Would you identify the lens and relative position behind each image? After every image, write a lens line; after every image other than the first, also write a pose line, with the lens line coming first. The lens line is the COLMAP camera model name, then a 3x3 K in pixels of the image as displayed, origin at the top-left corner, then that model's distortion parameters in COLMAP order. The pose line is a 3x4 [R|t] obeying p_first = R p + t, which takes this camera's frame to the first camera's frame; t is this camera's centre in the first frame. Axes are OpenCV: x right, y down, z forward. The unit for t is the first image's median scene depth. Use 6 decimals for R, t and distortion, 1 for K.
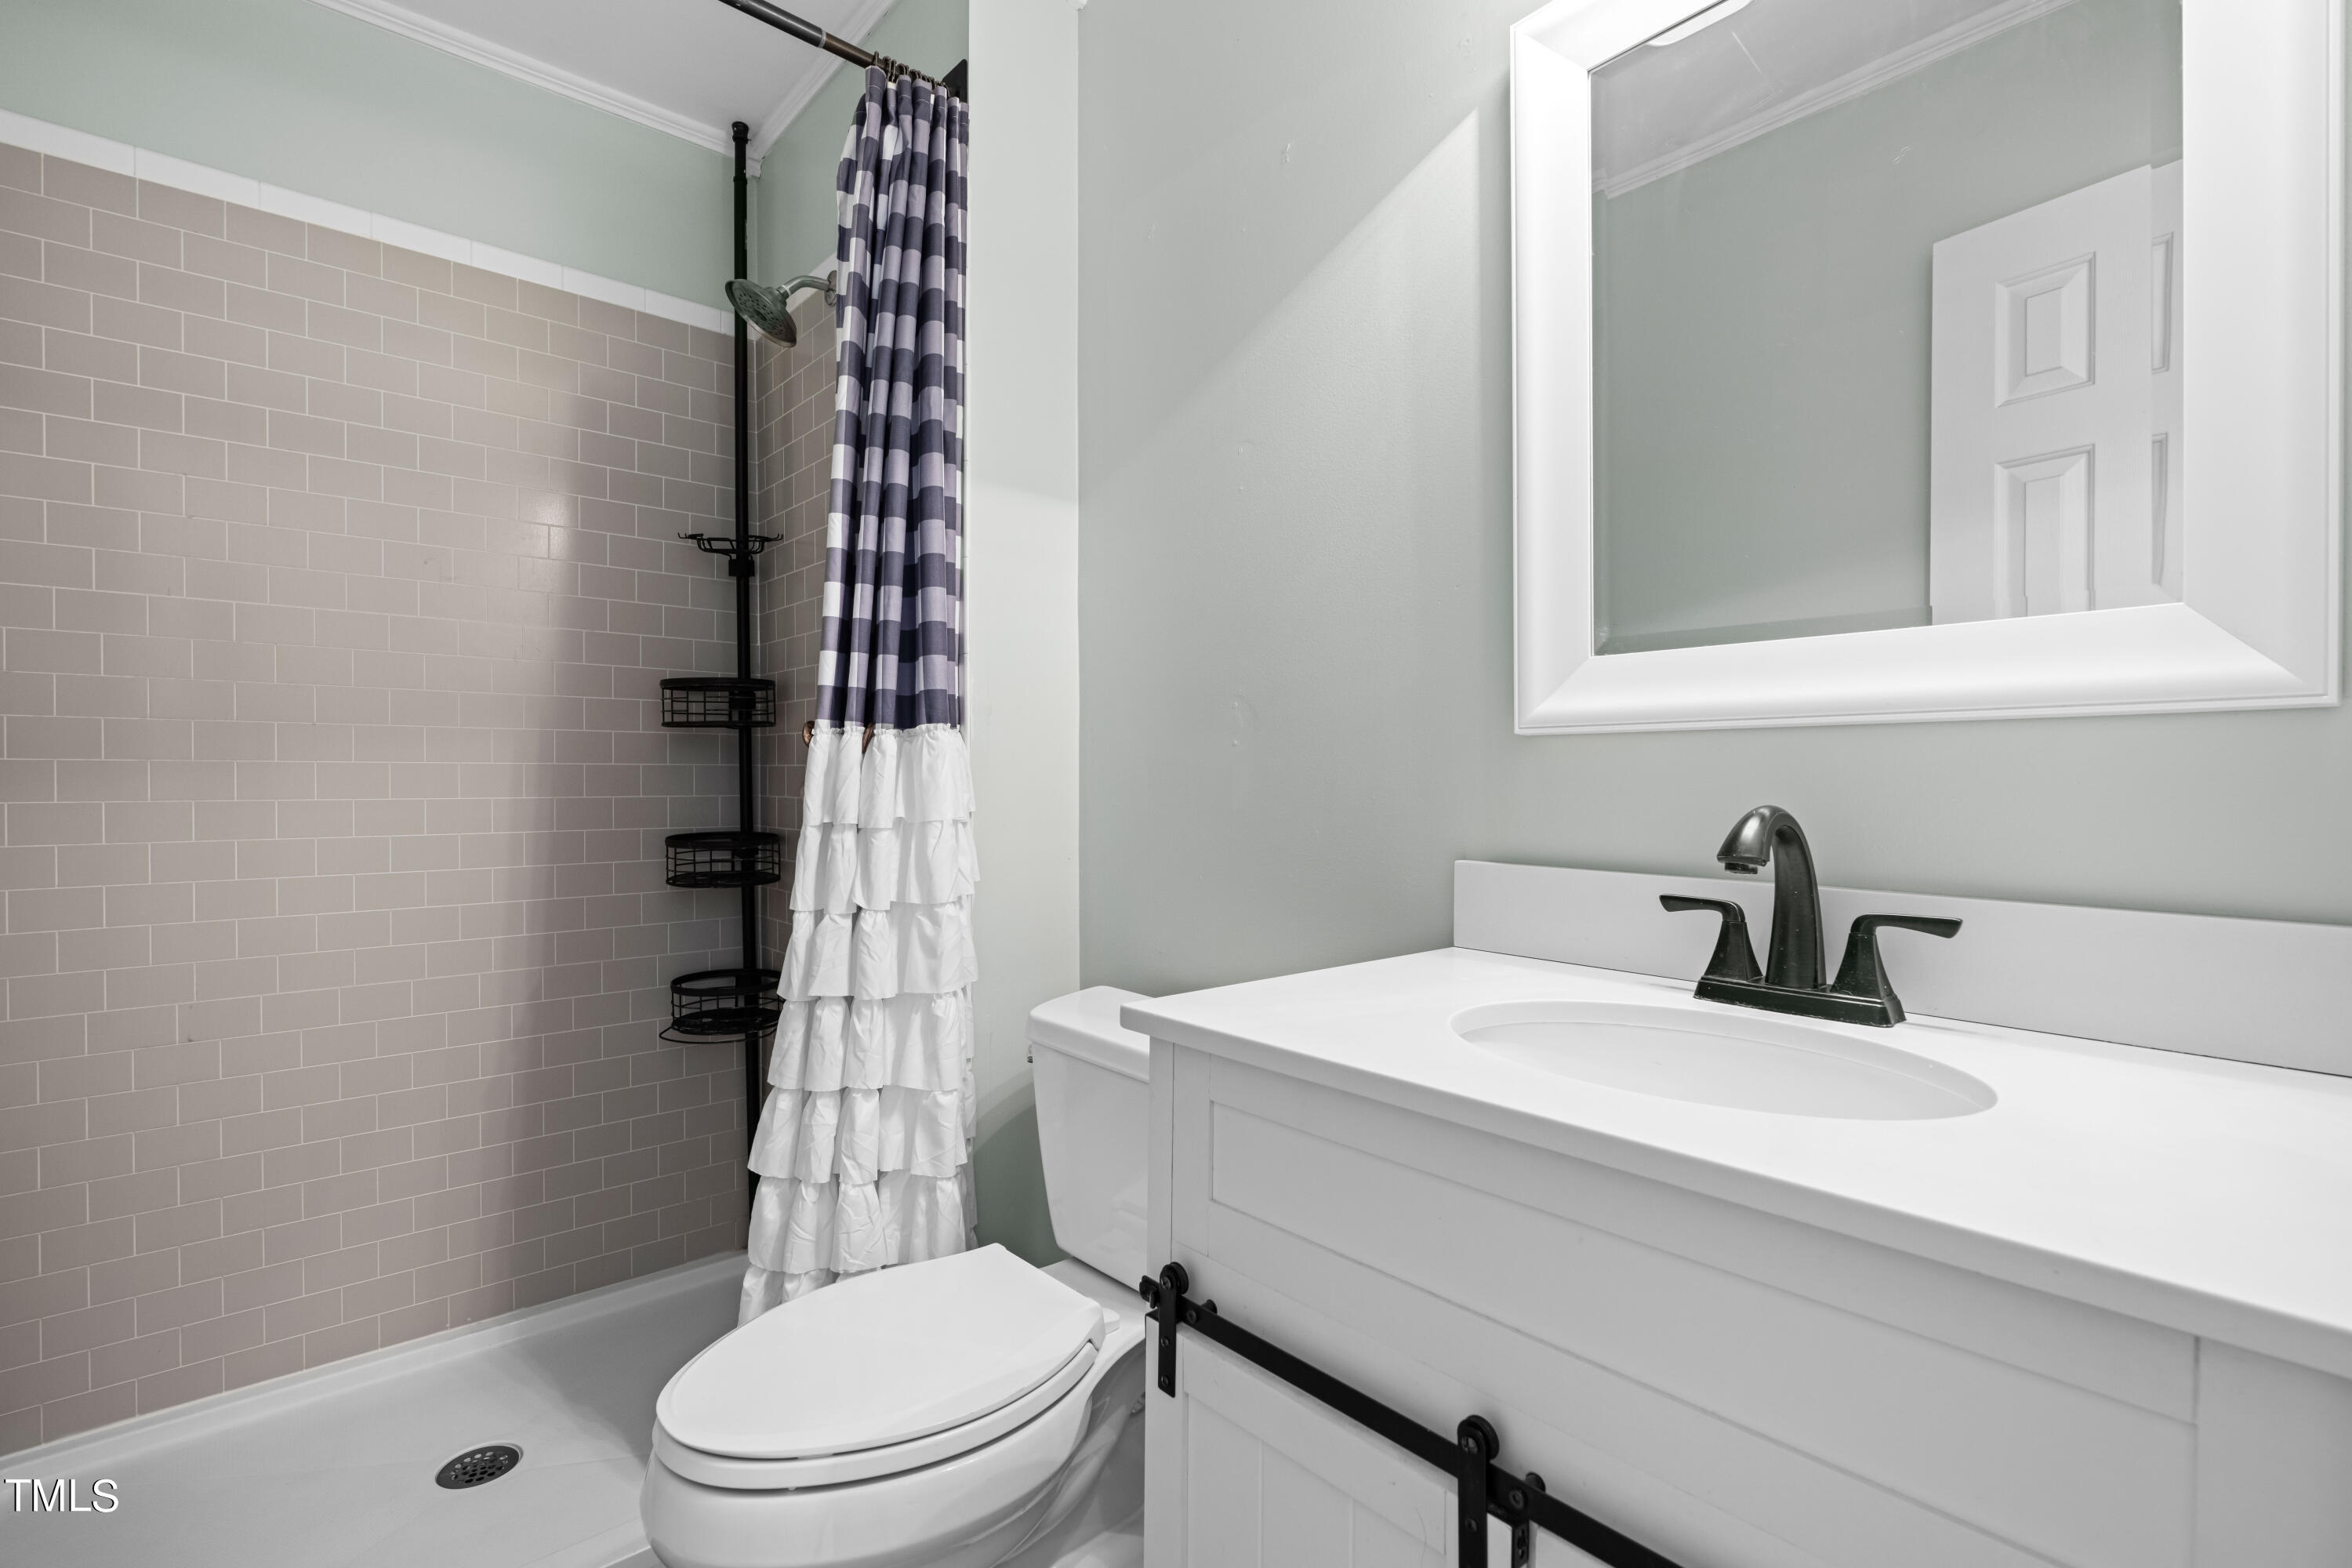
lens RADIAL K [[1068.2, 0, 1183.7], [0, 1068.2, 776.5], [0, 0, 1]] dist [-0.004877, 0.000745]
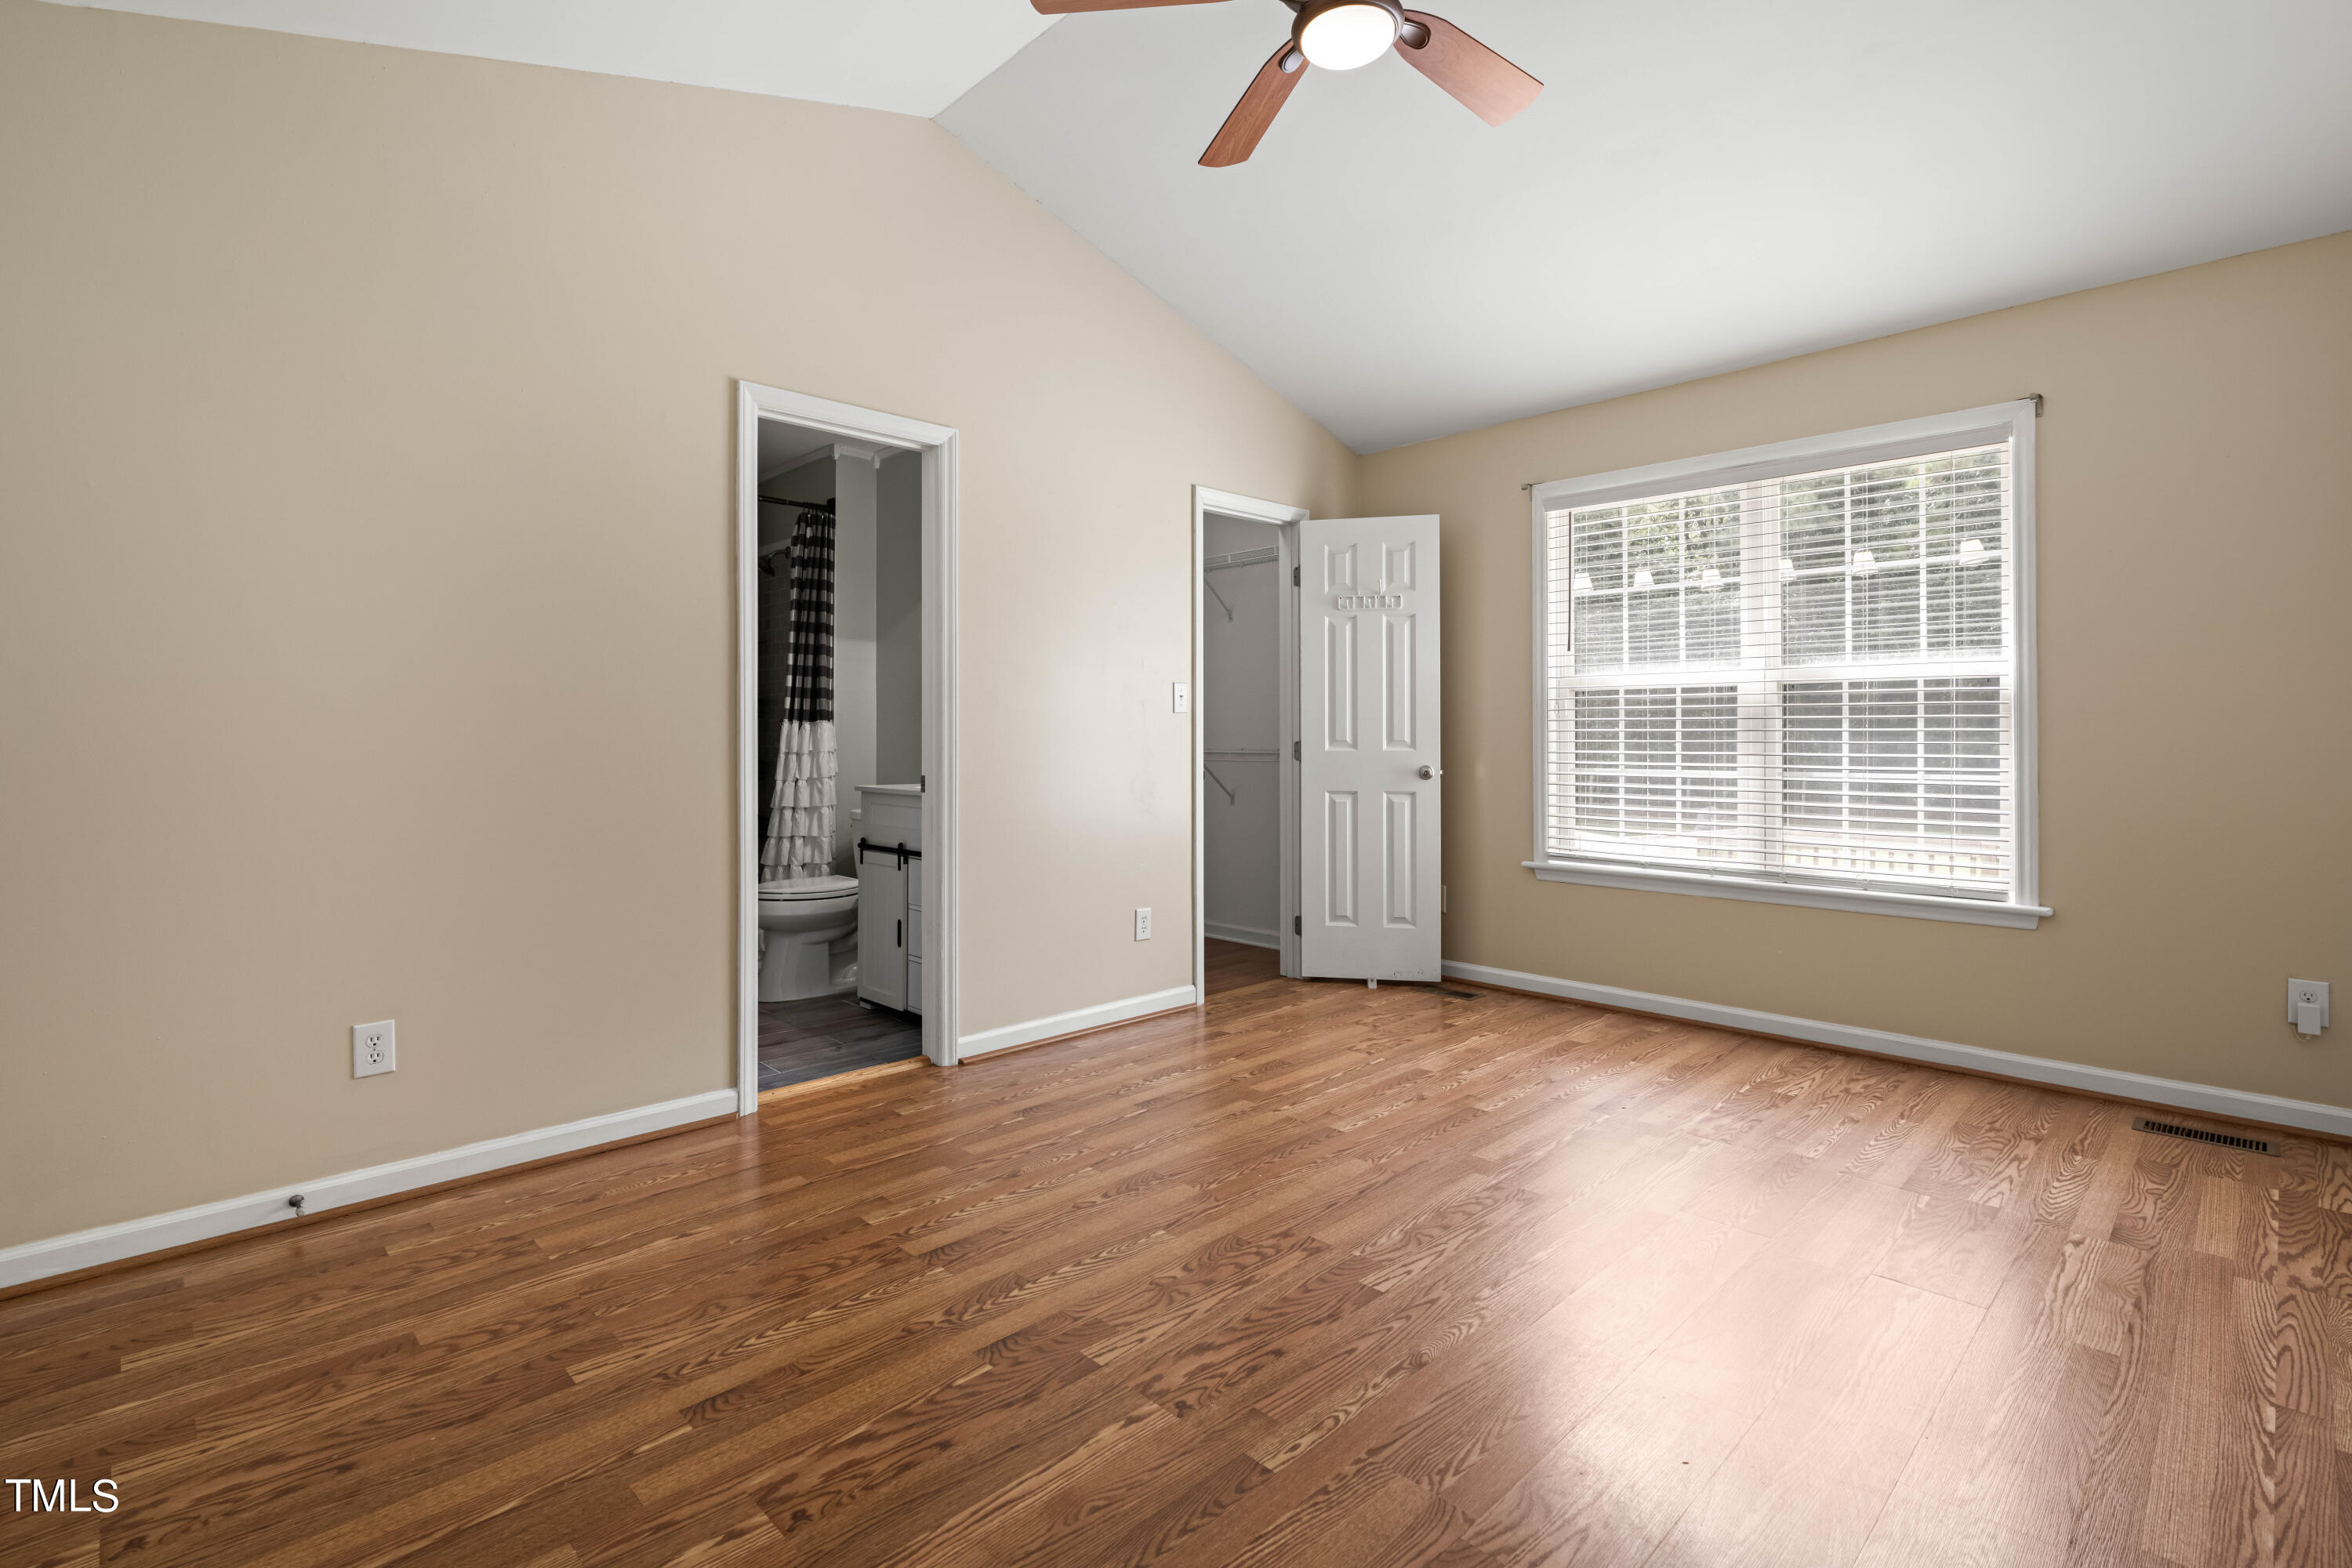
lens RADIAL K [[1071.1, 0, 1178.7], [0, 1071.1, 736.4], [0, 0, 1]] dist [-0.012986, 0.000046]
pose [[0.999070, 0.005002, 0.042819, 0.683578], [-0.004916, 0.999986, -0.002133, -0.000971], [-0.042829, 0.001921, 0.999081, -2.196904]]
